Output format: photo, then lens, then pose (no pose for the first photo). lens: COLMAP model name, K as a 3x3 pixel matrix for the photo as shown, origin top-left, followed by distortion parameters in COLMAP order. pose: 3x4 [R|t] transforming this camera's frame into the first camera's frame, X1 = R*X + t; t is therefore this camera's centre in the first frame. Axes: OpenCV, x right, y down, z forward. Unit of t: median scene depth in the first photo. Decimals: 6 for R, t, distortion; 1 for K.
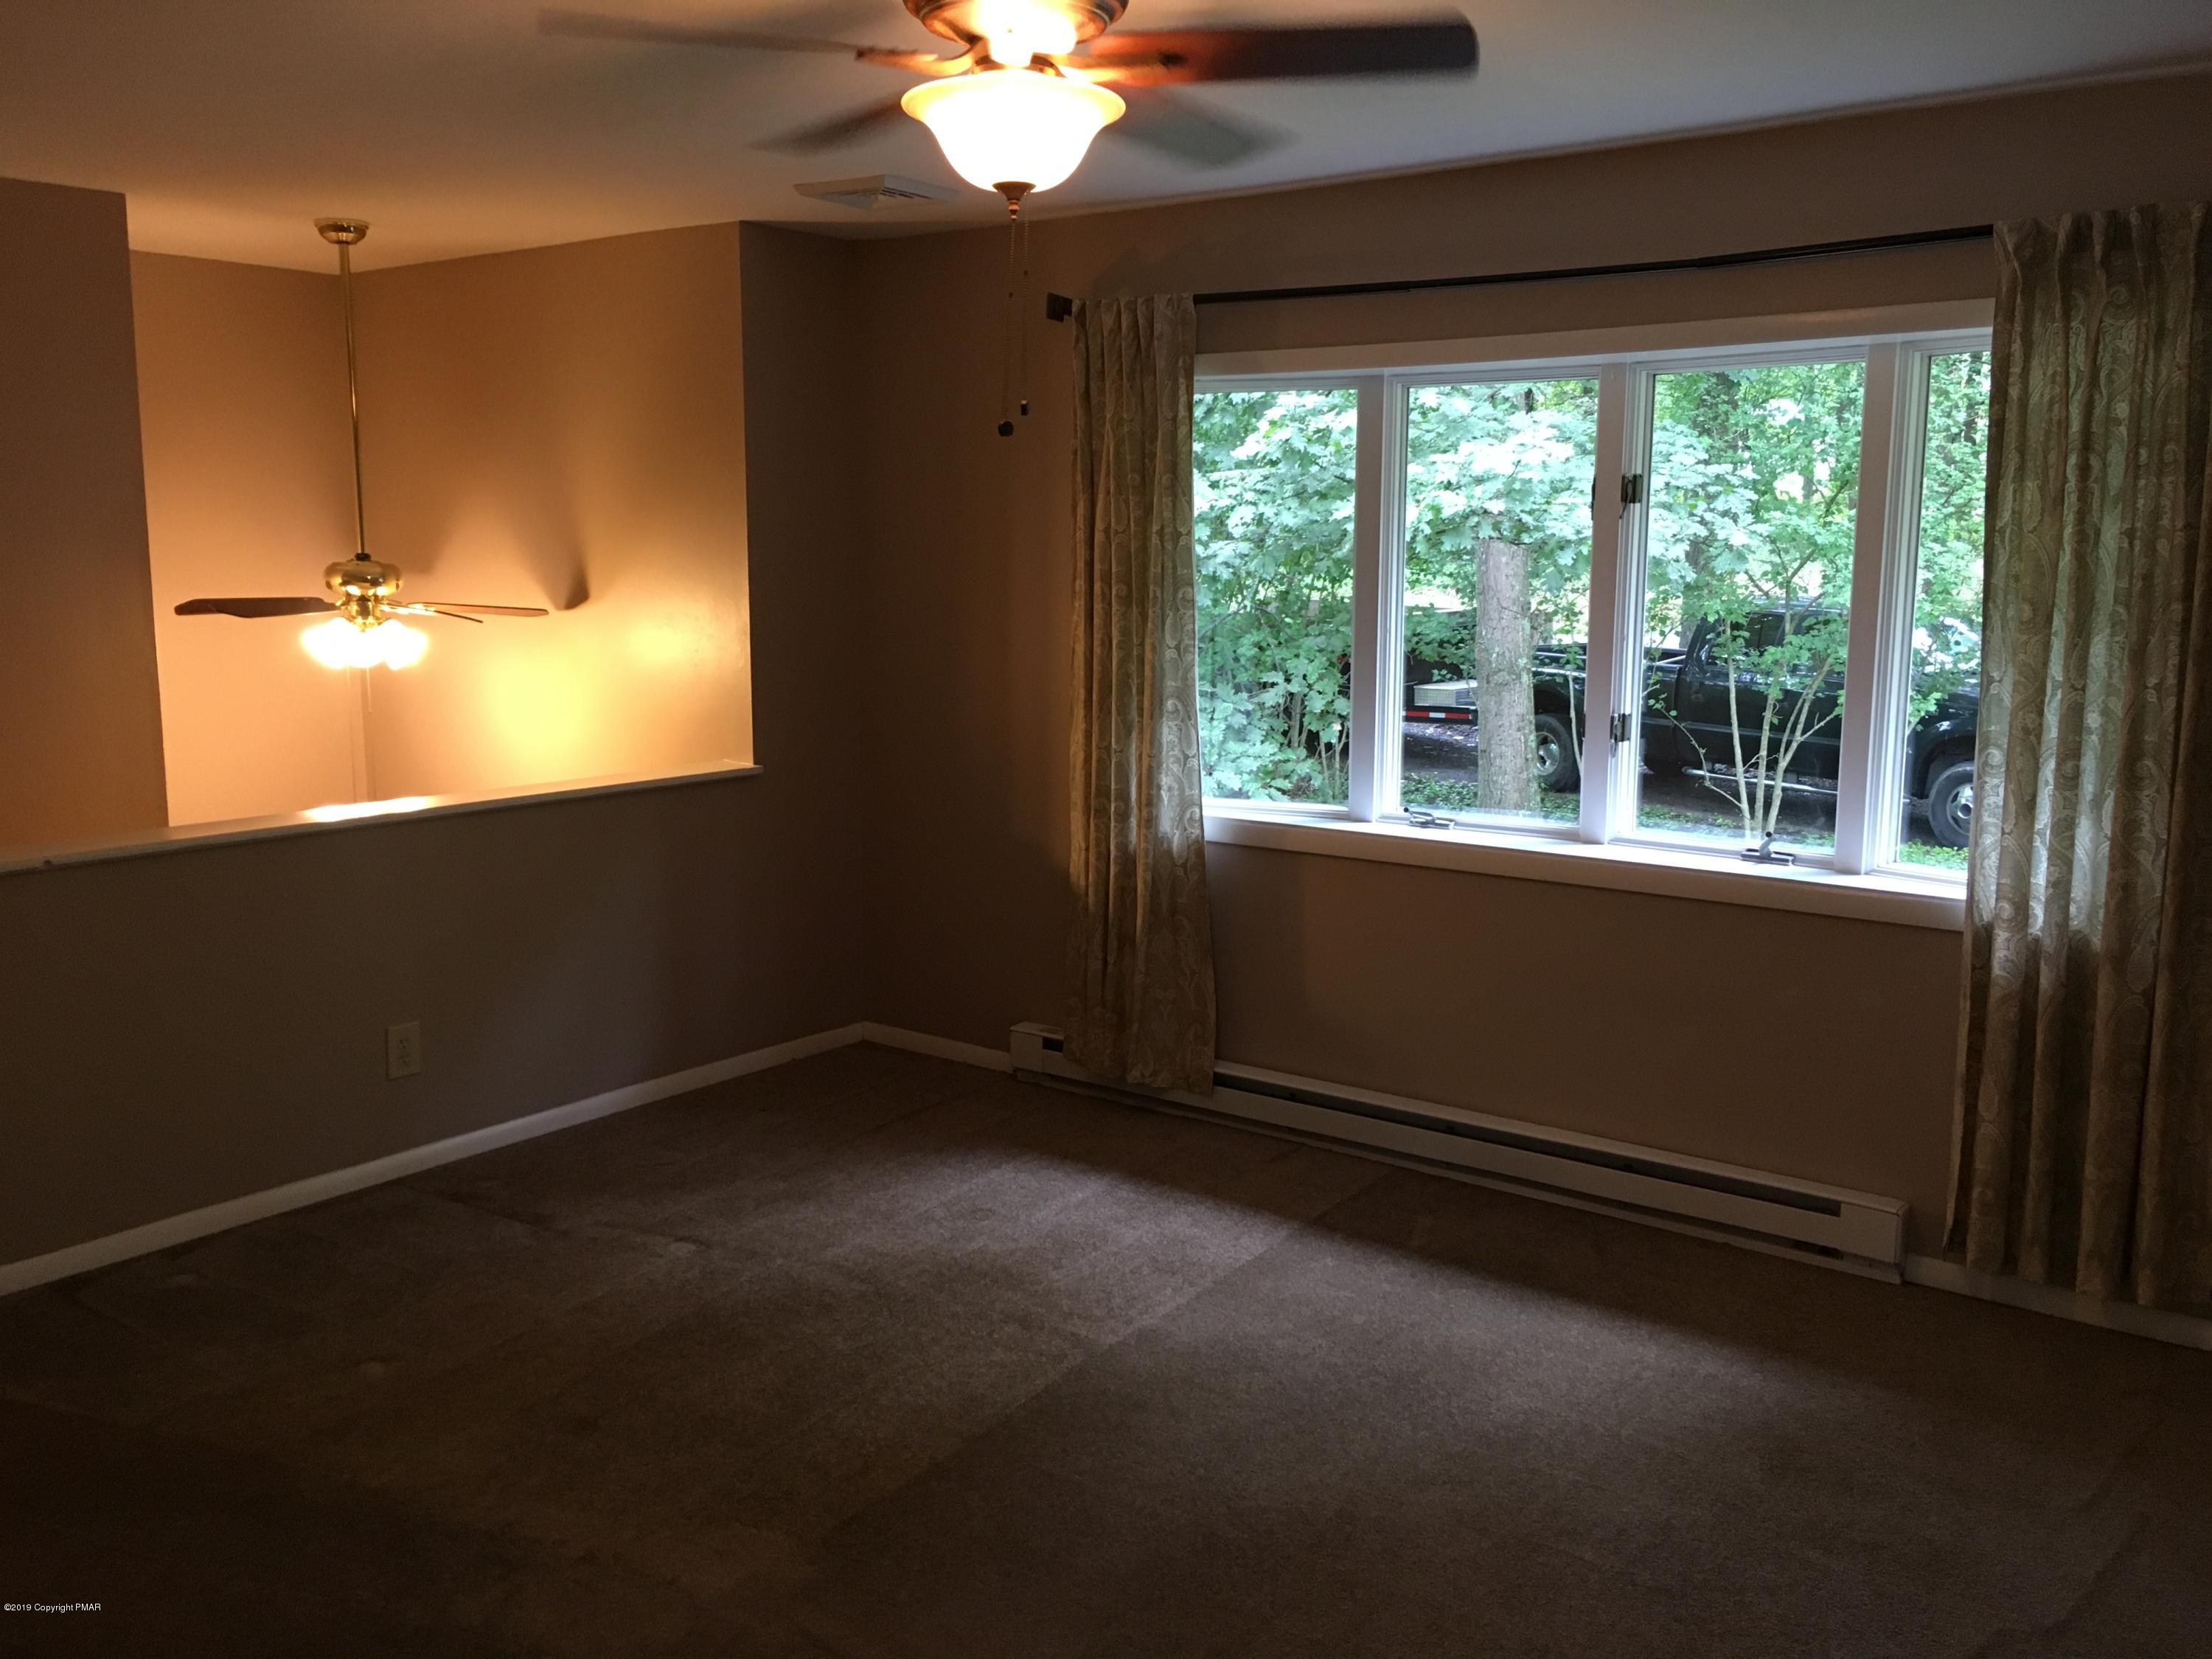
lens RADIAL K [[1892.3, 0, 1107.8], [0, 1892.3, 823.9], [0, 0, 1]] dist [0.061211, -0.051481]
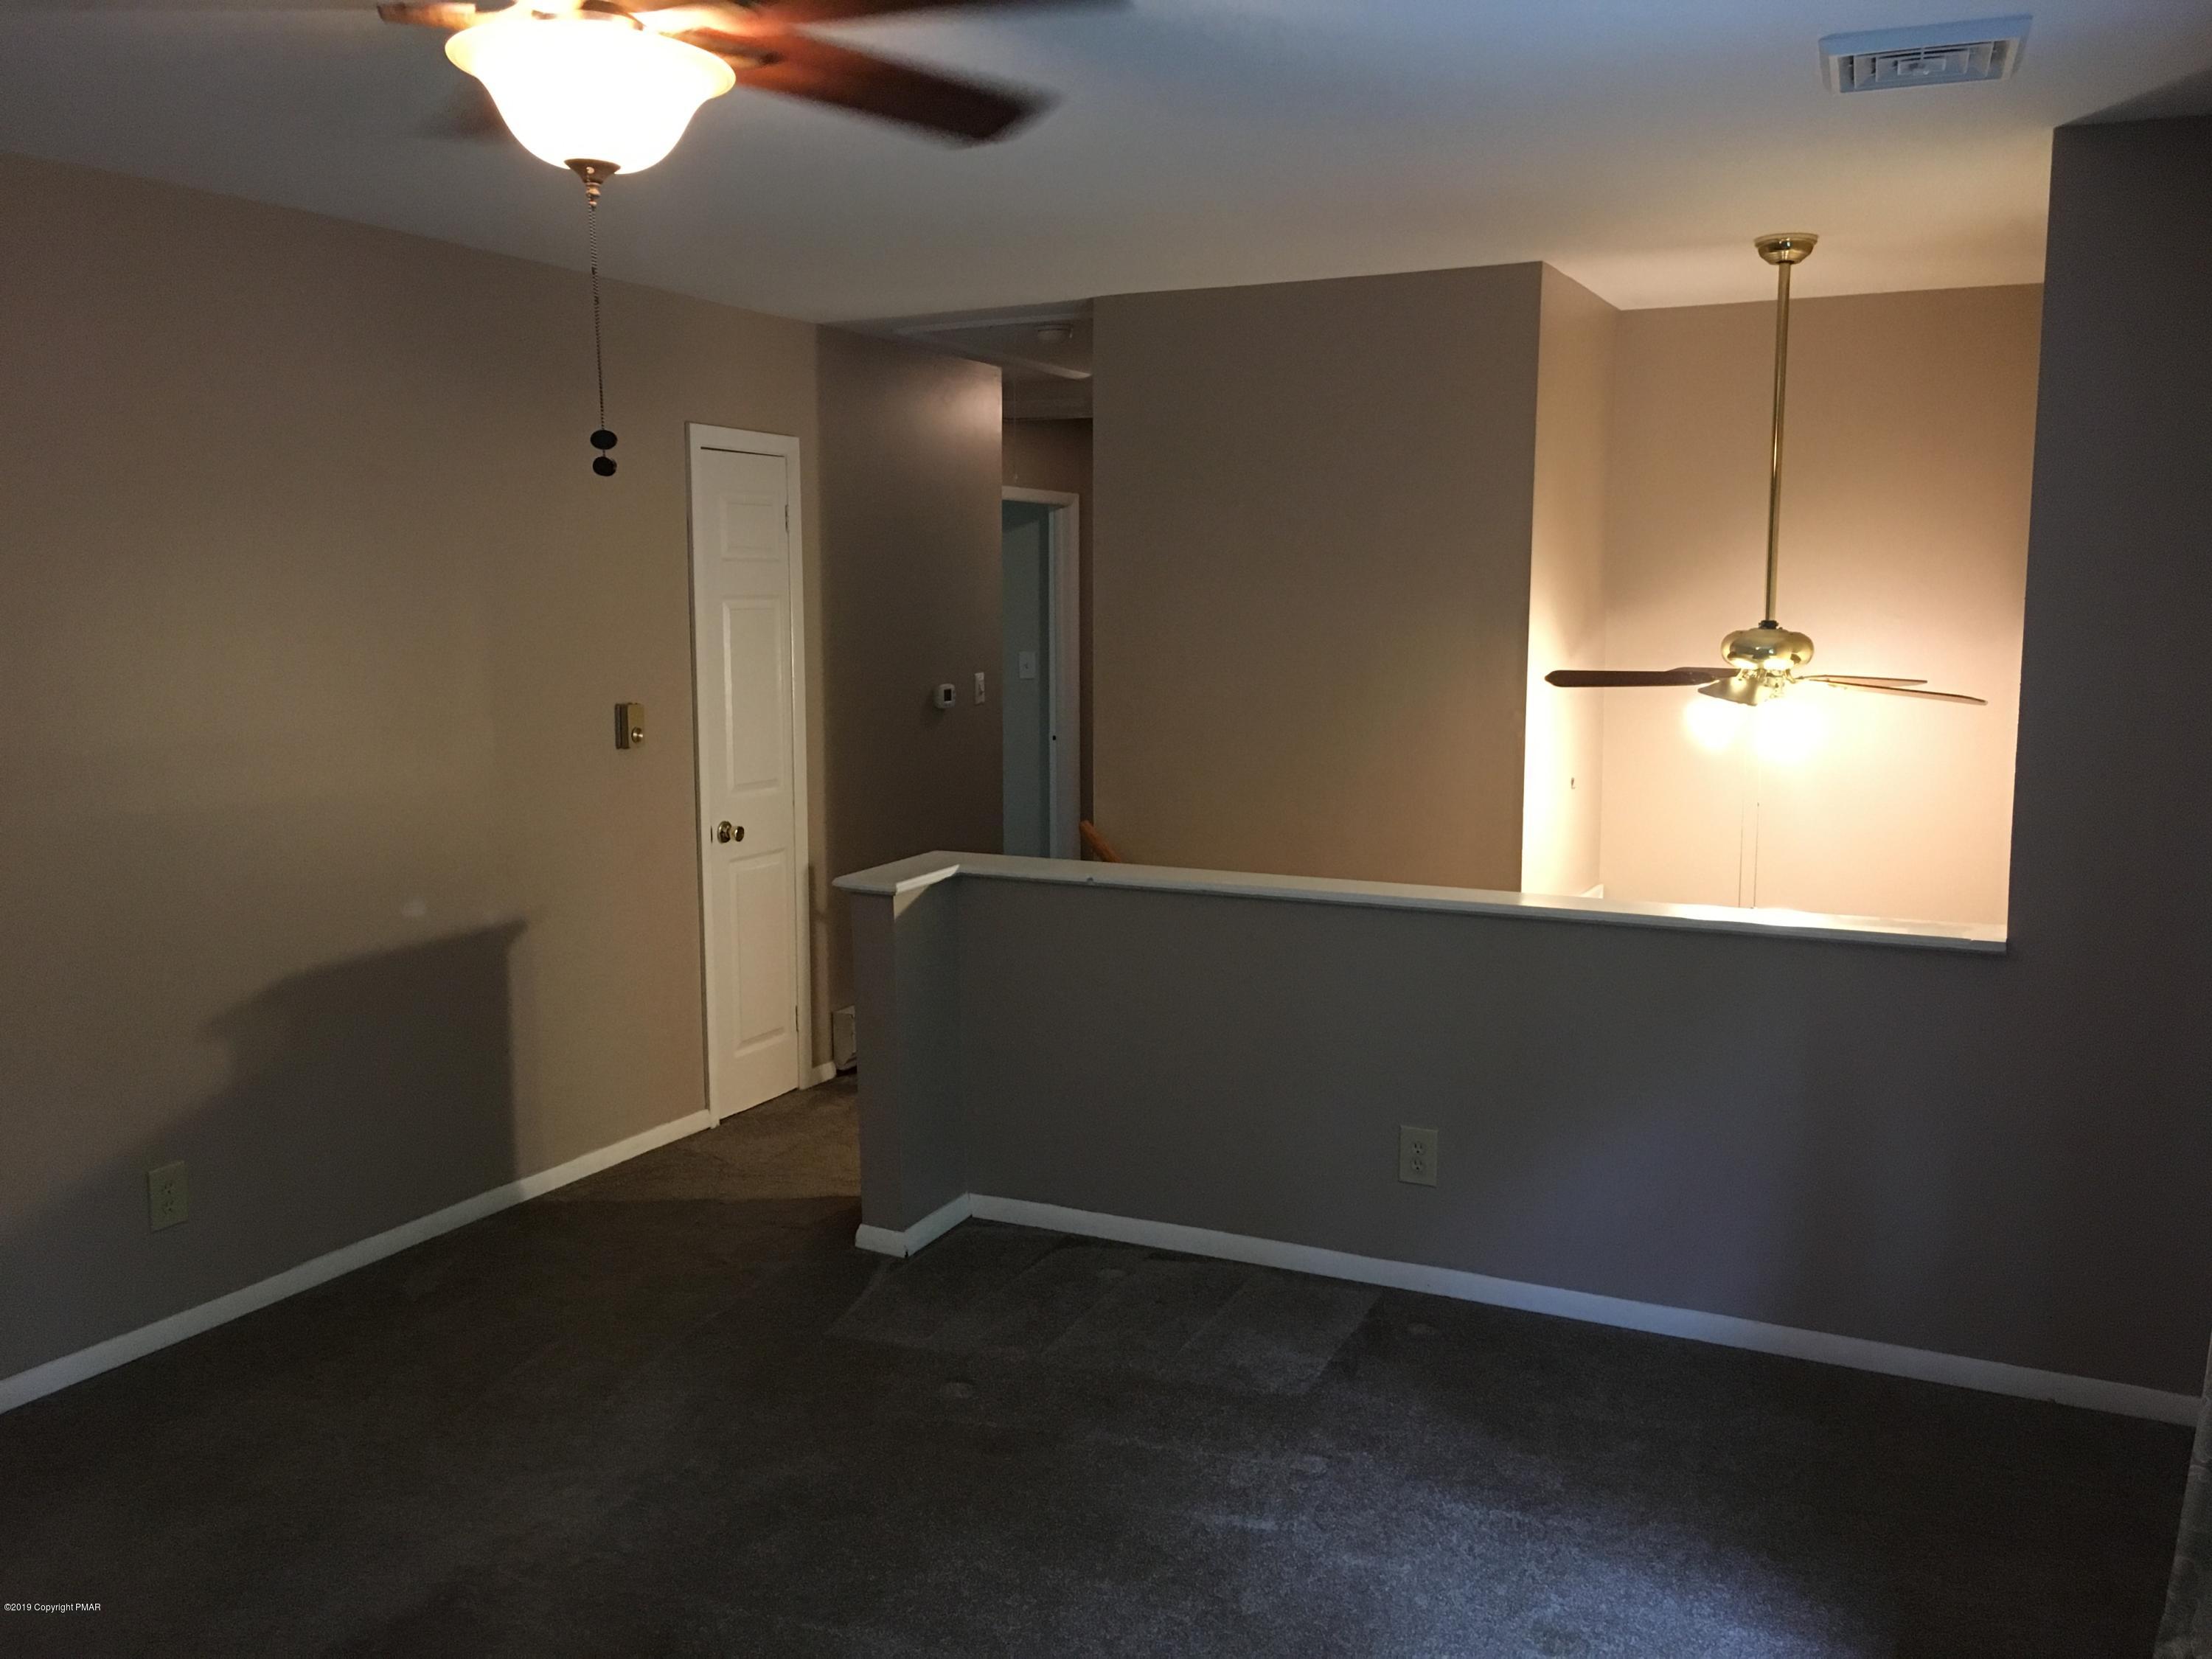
lens RADIAL K [[1892.3, 0, 1106.2], [0, 1892.3, 833.2], [0, 0, 1]] dist [0.061211, -0.051481]
pose [[0.182872, 0.118958, -0.975913, 0.433870], [-0.148798, 0.984566, 0.092130, -0.087690], [0.971811, 0.128366, 0.197750, 0.589632]]
